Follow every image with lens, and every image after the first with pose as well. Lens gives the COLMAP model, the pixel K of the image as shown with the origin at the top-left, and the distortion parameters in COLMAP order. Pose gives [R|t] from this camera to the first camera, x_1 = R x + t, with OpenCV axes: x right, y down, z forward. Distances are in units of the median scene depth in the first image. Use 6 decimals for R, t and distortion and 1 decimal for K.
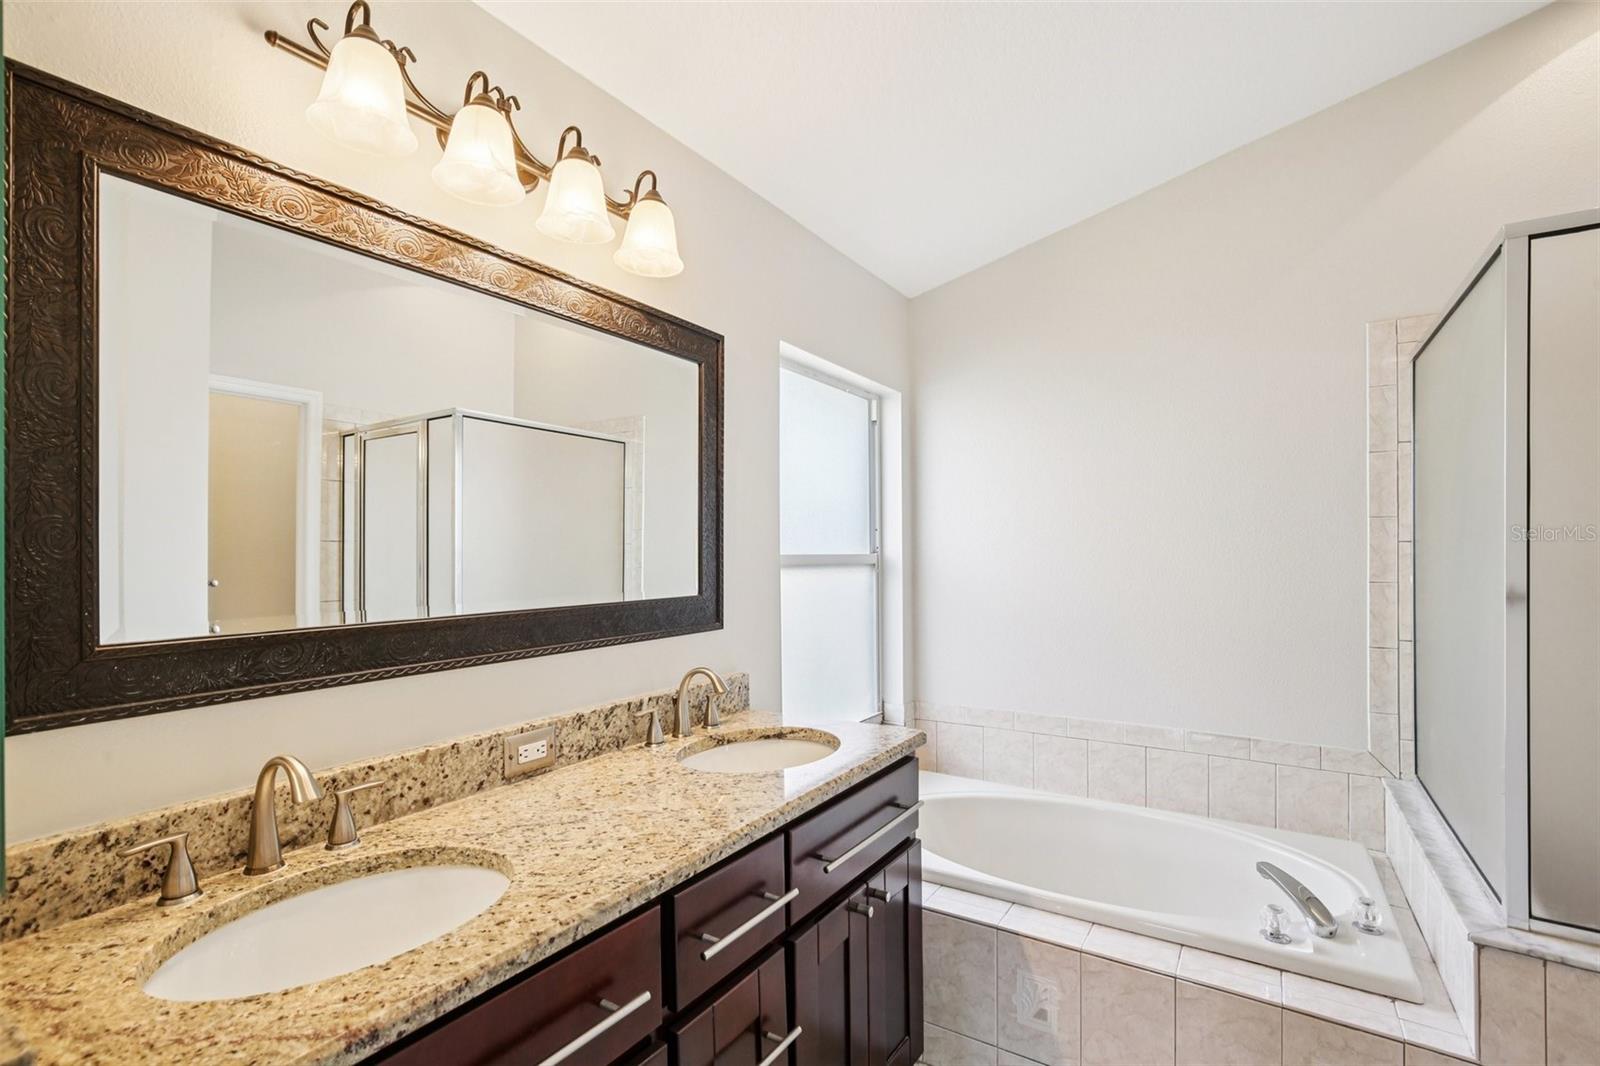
lens RADIAL K [[769.1, 0, 803.1], [0, 769.1, 560.5], [0, 0, 1]] dist [-0.001798, 0.000102]
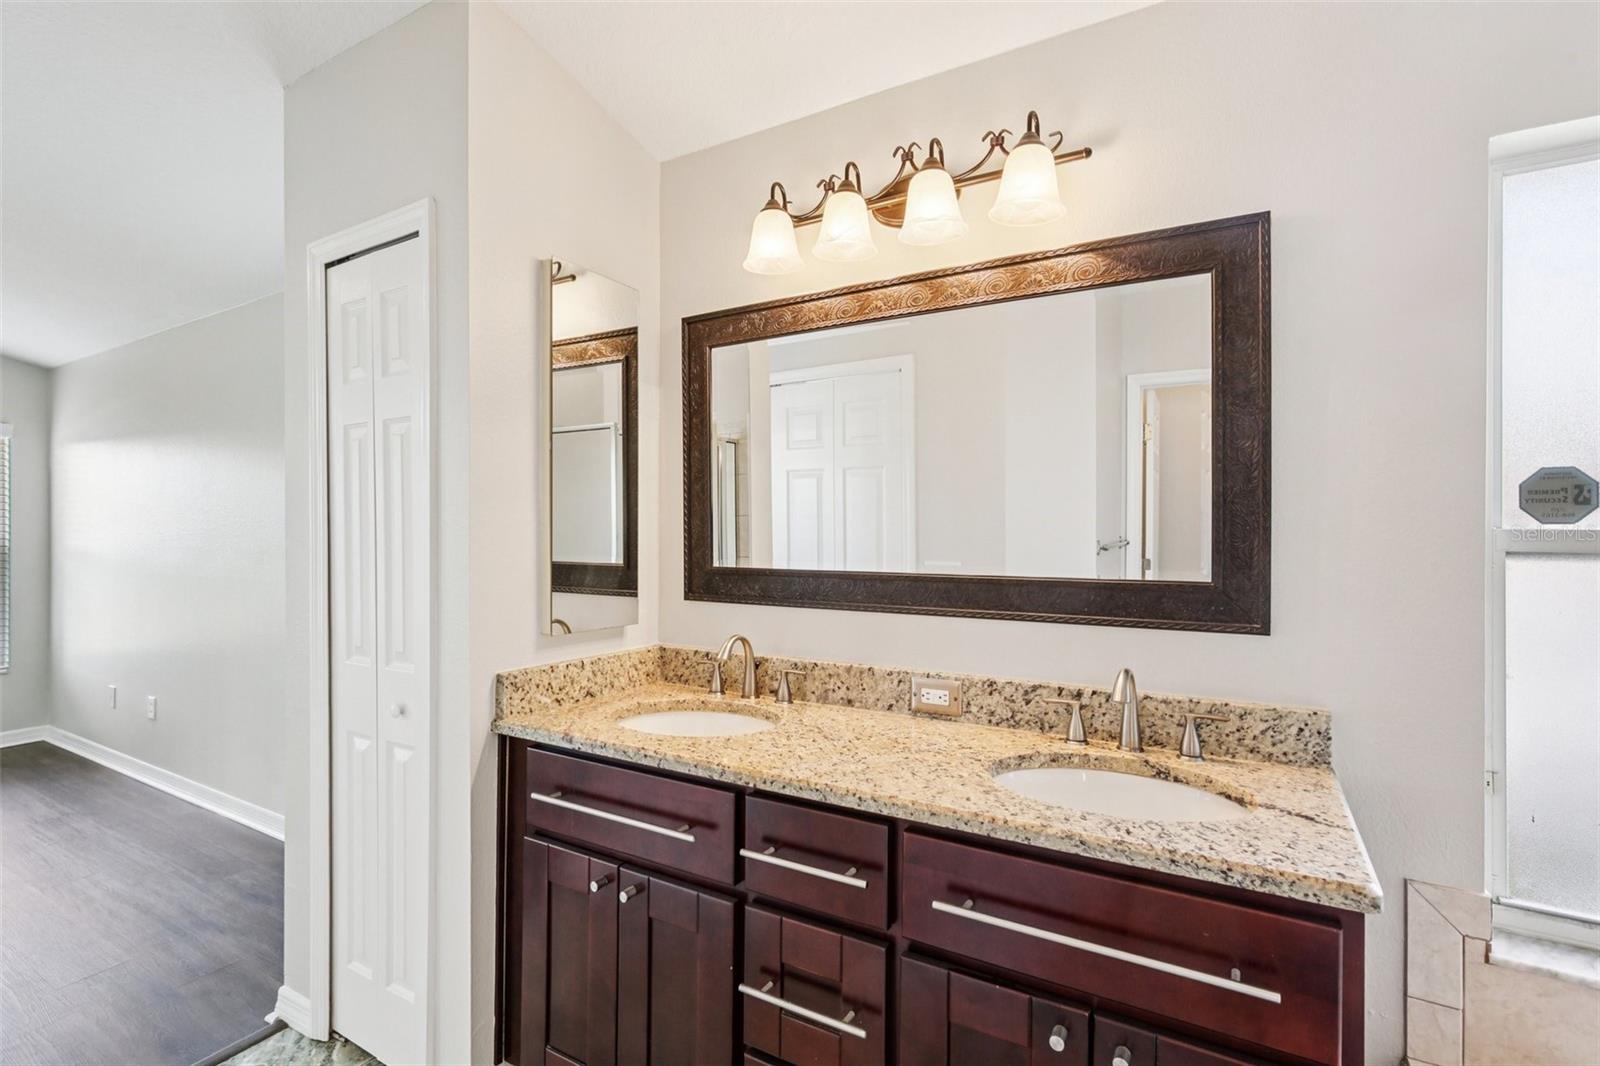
lens RADIAL K [[757.8, 0, 800.0], [0, 757.8, 533.0], [0, 0, 1]] dist [-0.010803, -0.000247]
pose [[0.012171, 0.005740, -0.999909, 0.778434], [-0.015835, 0.999859, 0.005547, -0.000086], [0.999801, 0.015766, 0.012261, 0.779201]]
